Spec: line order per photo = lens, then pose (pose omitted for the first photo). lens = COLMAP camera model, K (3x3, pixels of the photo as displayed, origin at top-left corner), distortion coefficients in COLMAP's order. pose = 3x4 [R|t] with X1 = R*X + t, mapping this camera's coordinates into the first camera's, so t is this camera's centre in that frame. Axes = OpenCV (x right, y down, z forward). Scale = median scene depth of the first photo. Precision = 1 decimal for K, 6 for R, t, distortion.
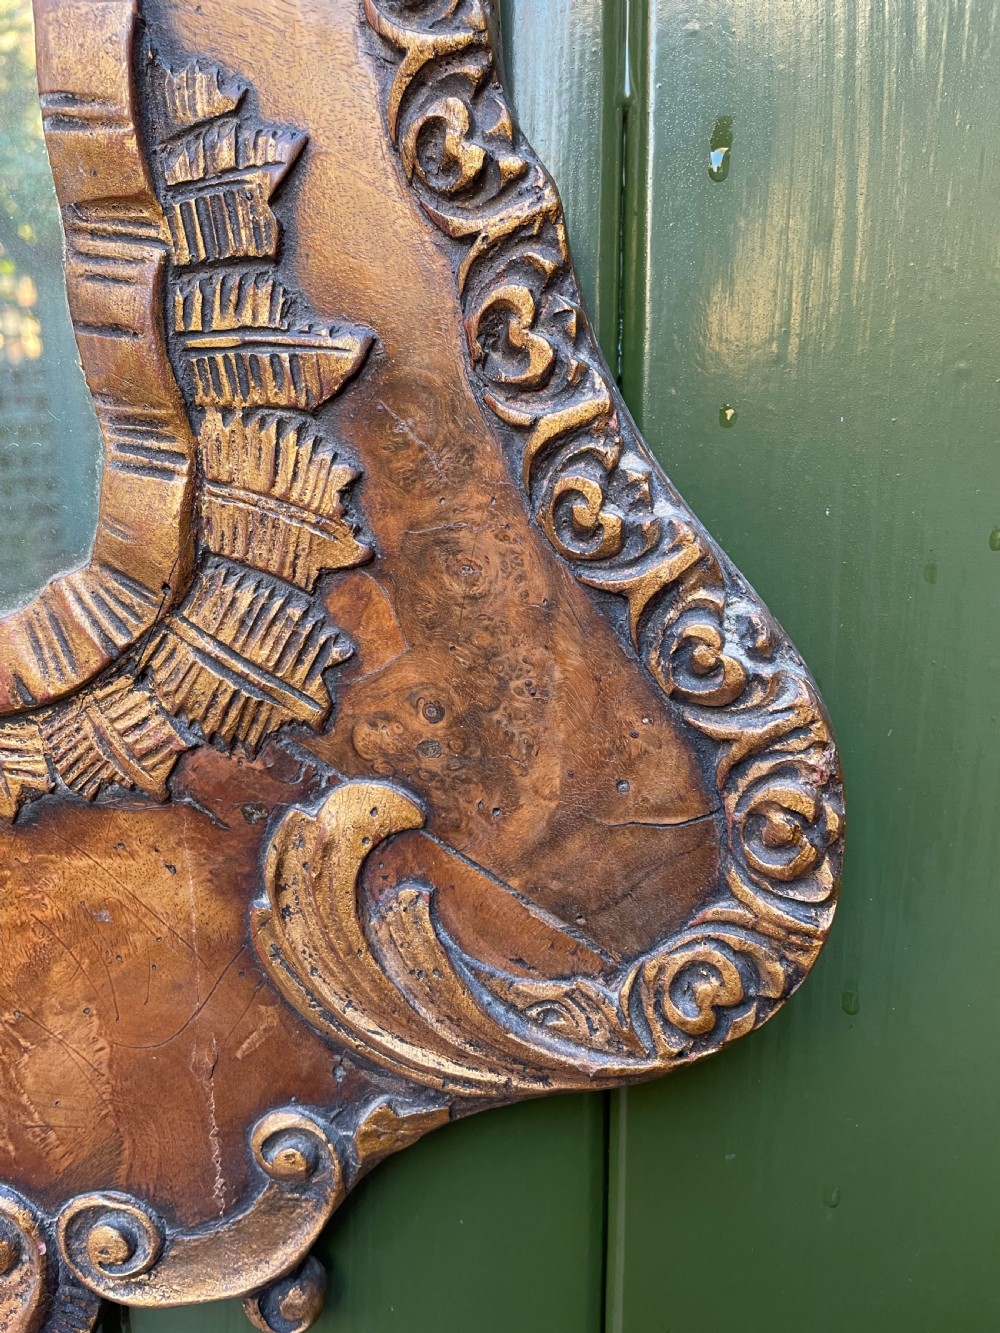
lens RADIAL K [[1014.7, 0, 494.6], [0, 1014.7, 660.4], [0, 0, 1]] dist [0.081970, -0.103960]
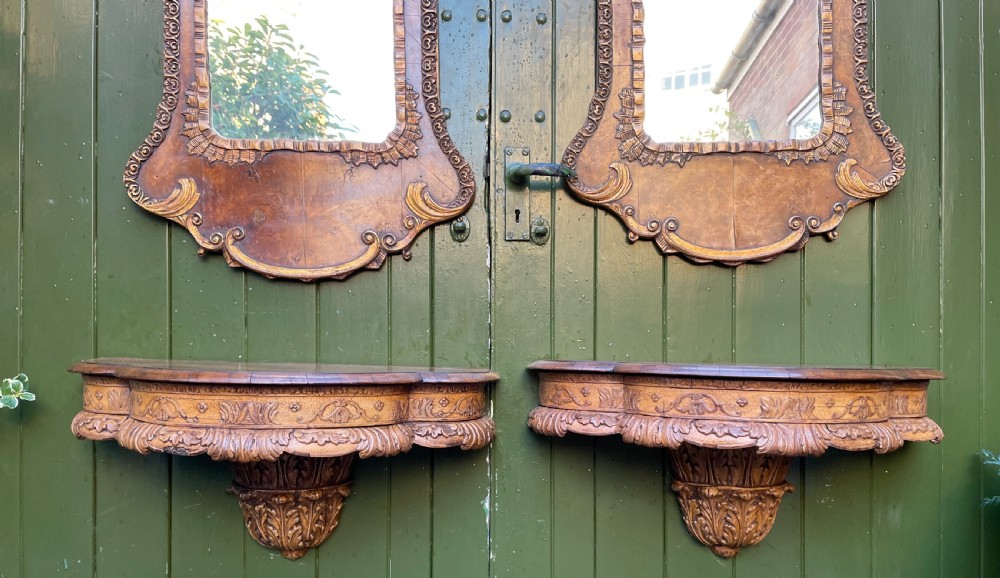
lens RADIAL K [[759.0, 0, 510.9], [0, 759.0, 370.7], [0, 0, 1]] dist [0.083354, -0.107450]
pose [[0.993180, 0.005627, 0.116452, -3.777143], [0.016970, 0.981220, -0.192146, 3.123061], [-0.115347, 0.192812, 0.974433, -4.725201]]
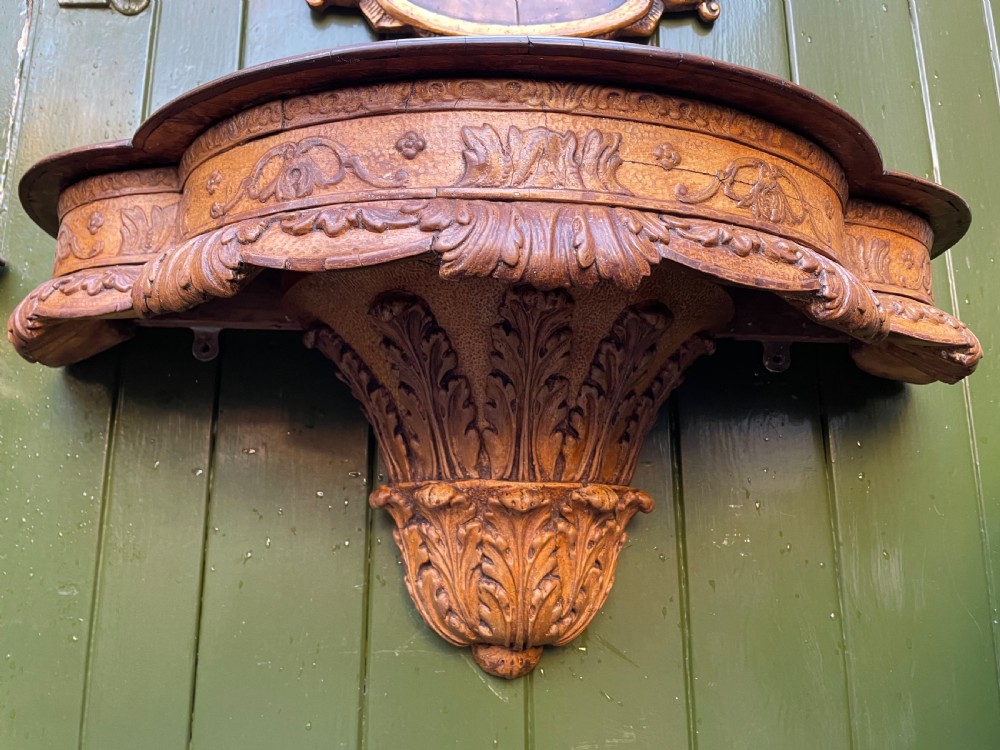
lens RADIAL K [[761.2, 0, 494.8], [0, 761.2, 369.9], [0, 0, 1]] dist [0.081970, -0.103960]
pose [[0.991123, 0.028815, 0.129788, -1.595760], [0.025165, 0.917922, -0.395961, 3.545674], [-0.130545, 0.395712, 0.909049, -1.169207]]
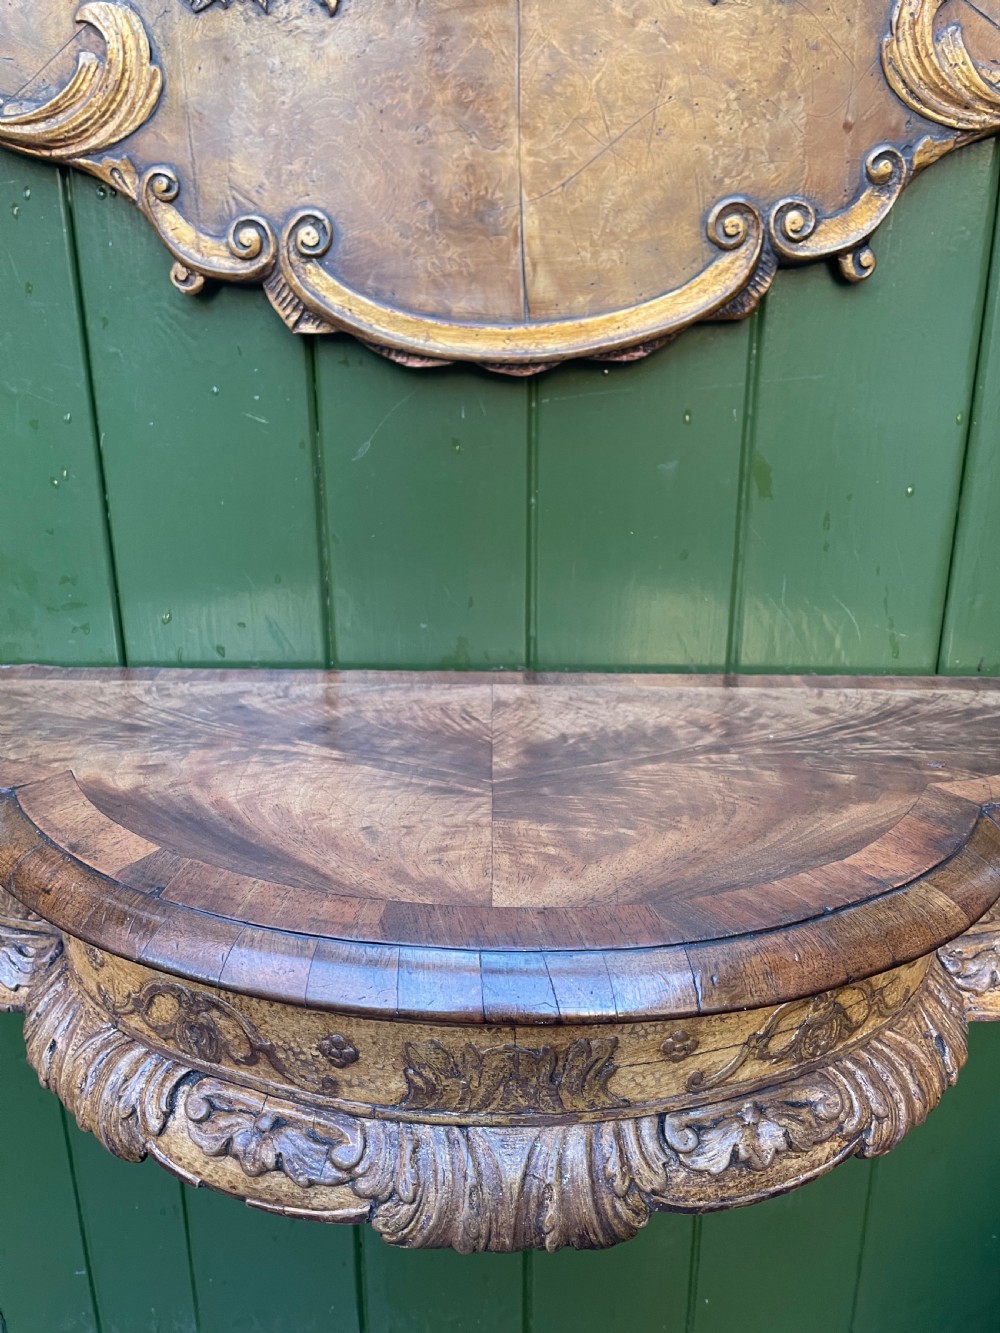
lens RADIAL K [[1014.7, 0, 493.2], [0, 1014.7, 662.8], [0, 0, 1]] dist [0.081970, -0.103960]
pose [[0.996897, -0.027010, 0.073940, -1.413965], [0.018857, 0.993882, 0.108825, 1.465083], [-0.076427, -0.107093, 0.991307, -1.486248]]
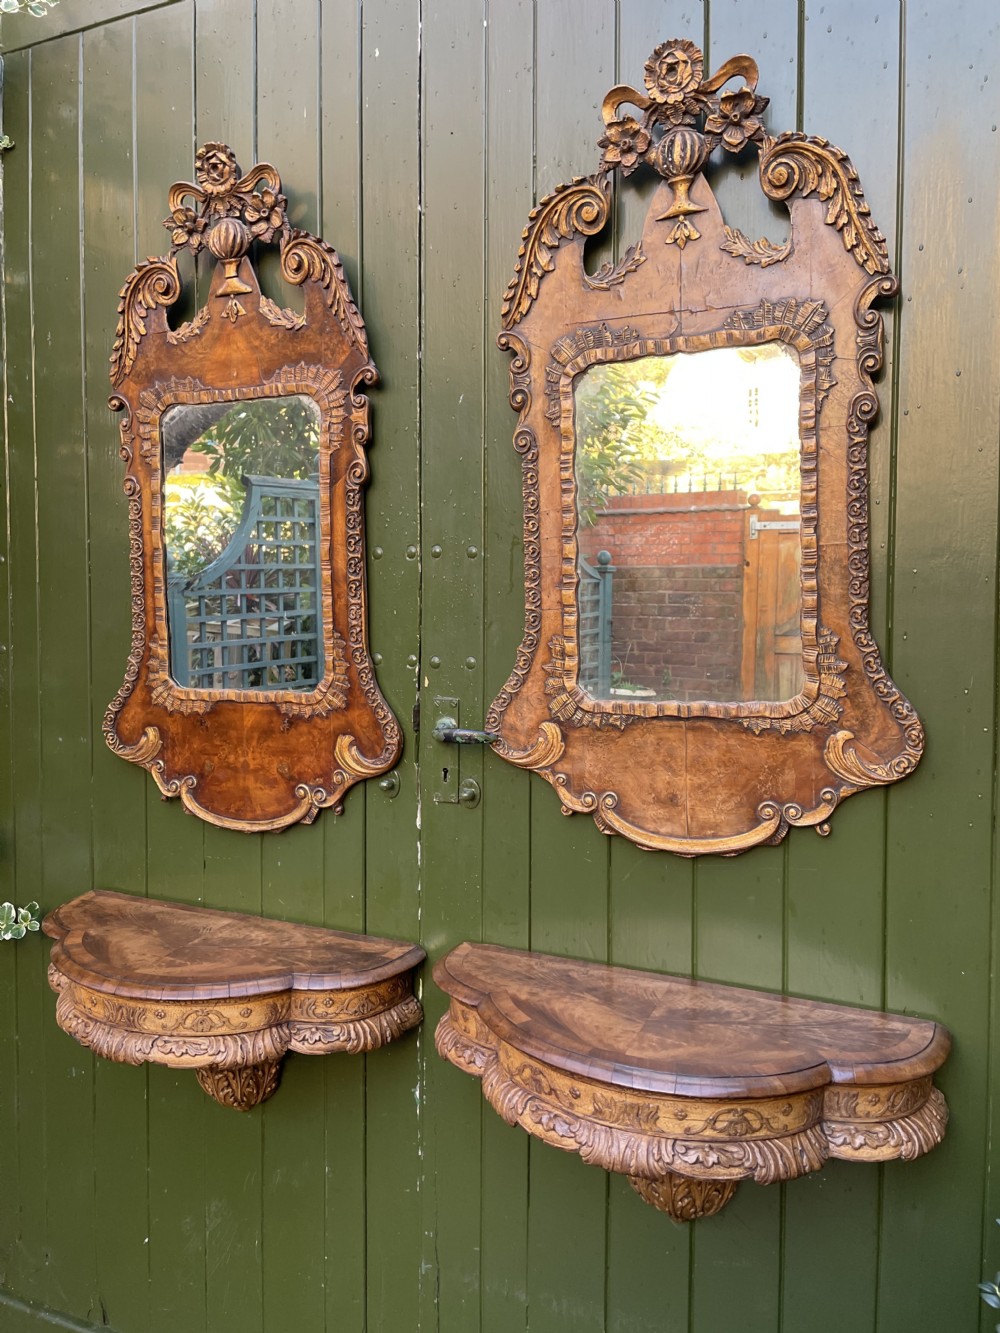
lens RADIAL K [[1014.7, 0, 487.5], [0, 1014.7, 654.2], [0, 0, 1]] dist [0.081970, -0.103960]
pose [[0.944212, 0.018166, -0.328836, -0.140564], [-0.068536, 0.987456, -0.142243, 0.719253], [0.322128, 0.156845, 0.933613, -5.836876]]
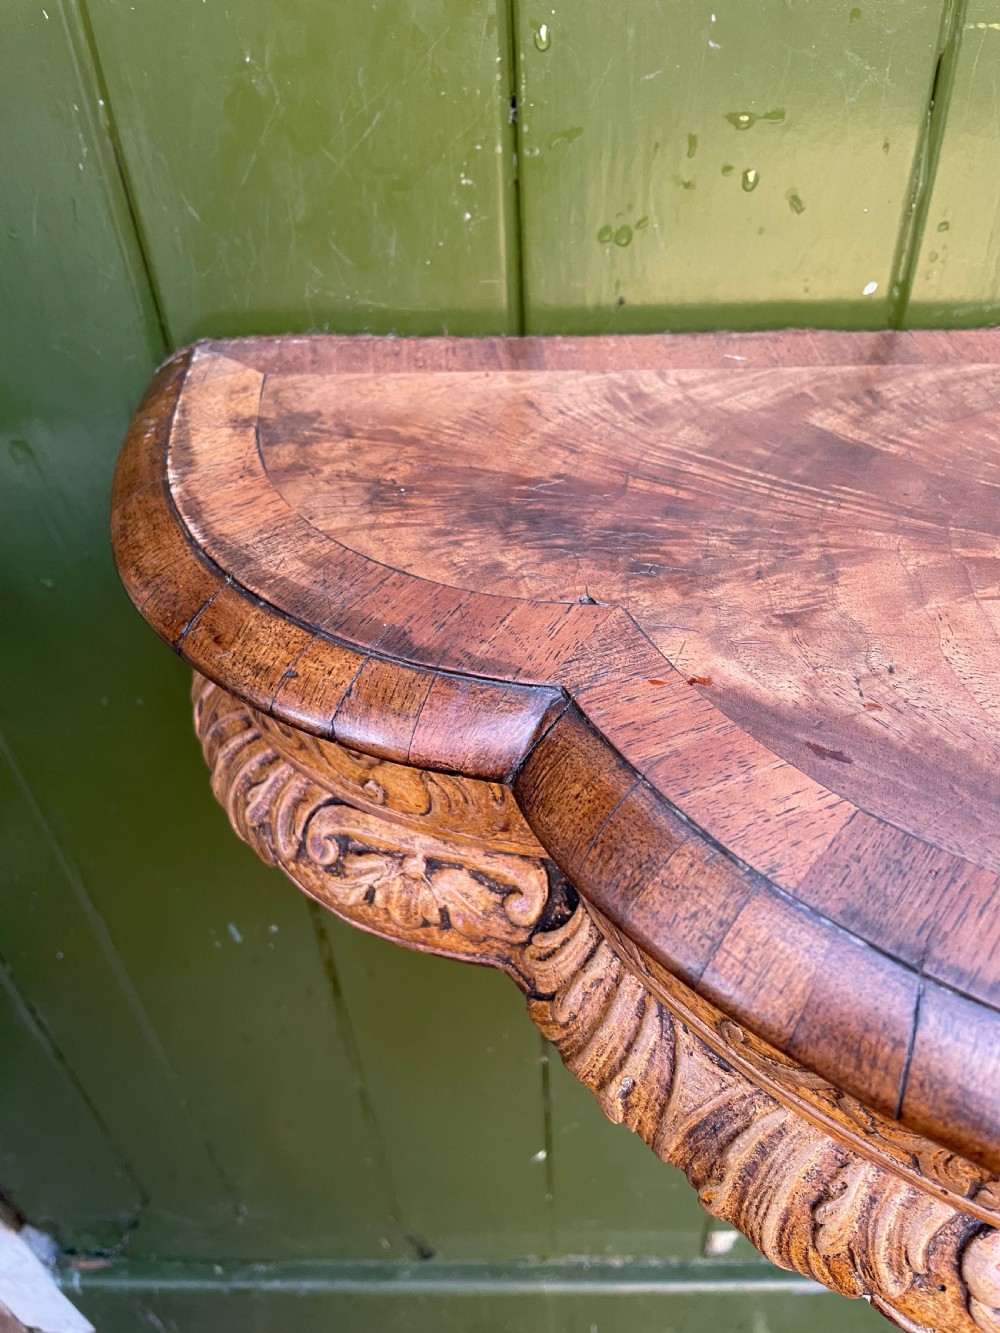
lens RADIAL K [[1014.7, 0, 489.8], [0, 1014.7, 673.4], [0, 0, 1]] dist [0.081970, -0.103960]
pose [[0.997304, -0.071357, 0.017128, -6.004420], [0.053634, 0.868069, 0.493538, 1.393666], [-0.050086, -0.491289, 0.869556, 0.131161]]
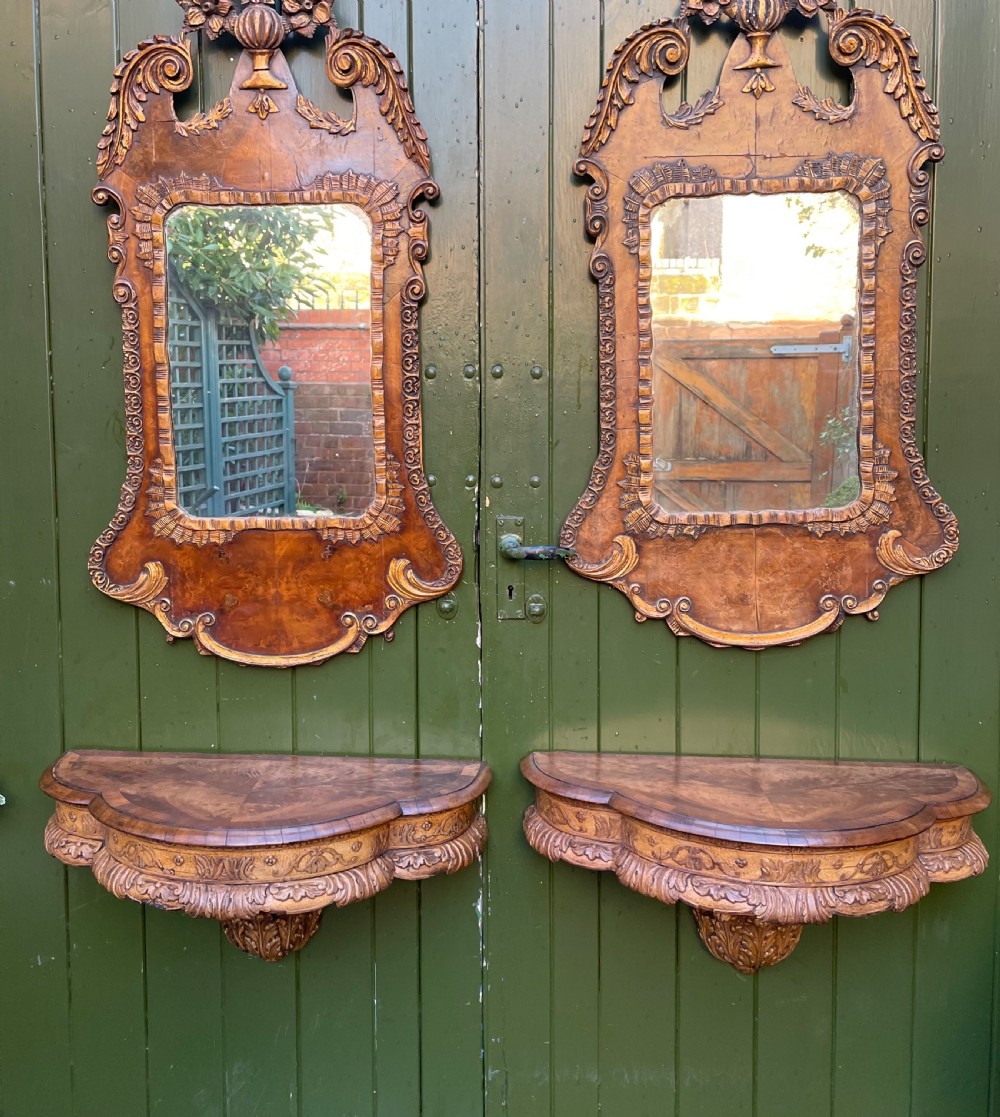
lens RADIAL K [[1056.2, 0, 480.4], [0, 1056.2, 512.6], [0, 0, 1]] dist [0.042353, 0.000000]
pose [[0.999375, -0.004766, 0.035022, -3.480203], [0.009147, 0.991988, -0.126000, 0.962137], [-0.034140, 0.126241, 0.991412, -6.739588]]
